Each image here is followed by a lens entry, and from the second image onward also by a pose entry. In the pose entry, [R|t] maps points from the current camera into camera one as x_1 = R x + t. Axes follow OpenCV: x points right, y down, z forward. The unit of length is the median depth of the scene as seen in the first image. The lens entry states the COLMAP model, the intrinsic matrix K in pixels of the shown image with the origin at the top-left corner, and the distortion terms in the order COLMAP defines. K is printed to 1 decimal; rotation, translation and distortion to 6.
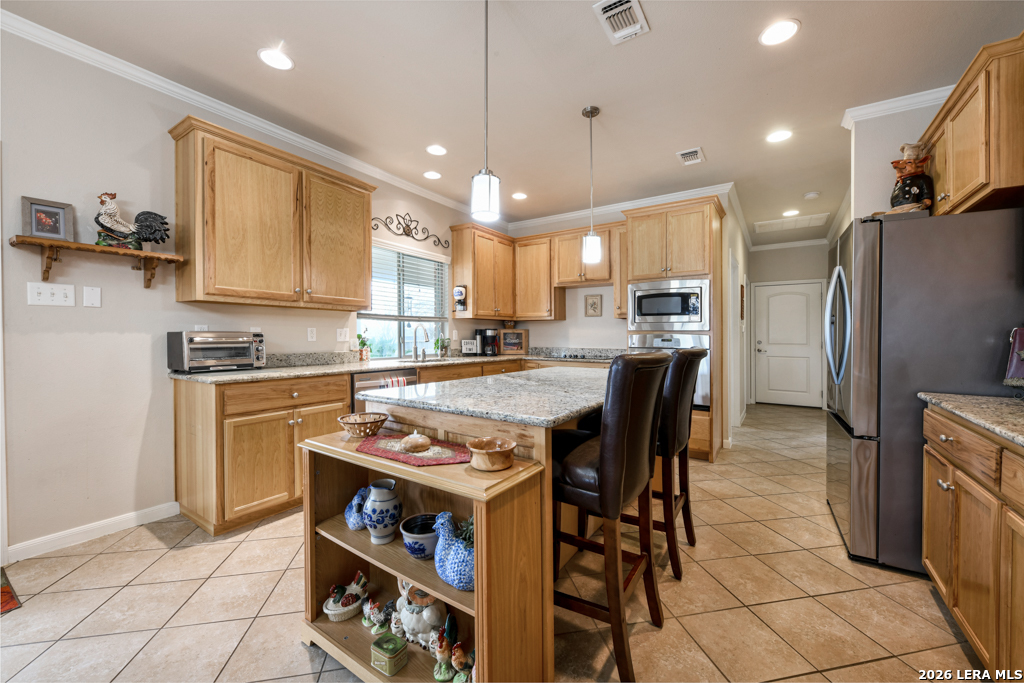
lens RADIAL K [[407.3, 0, 518.1], [0, 407.3, 335.3], [0, 0, 1]] dist [0.006848, -0.000497]
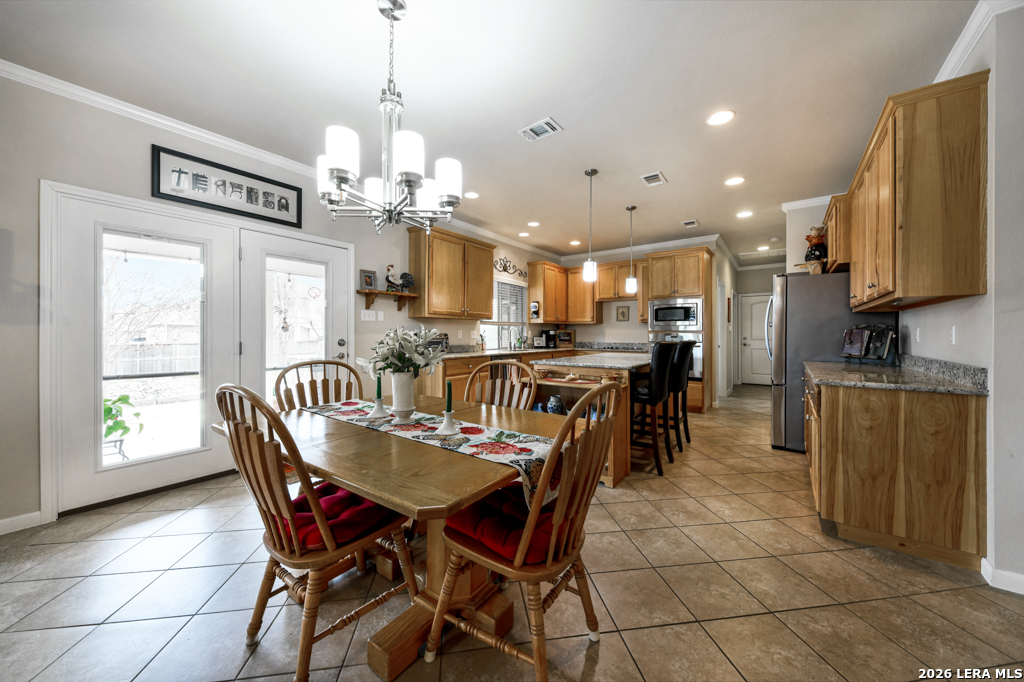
lens RADIAL K [[368.4, 0, 507.8], [0, 368.4, 340.6], [0, 0, 1]] dist [0.011283, -0.001381]
pose [[0.997685, -0.003705, -0.067898, -0.169576], [0.004927, 0.999829, 0.017832, -0.001965], [0.067820, -0.018125, 0.997533, -0.437990]]
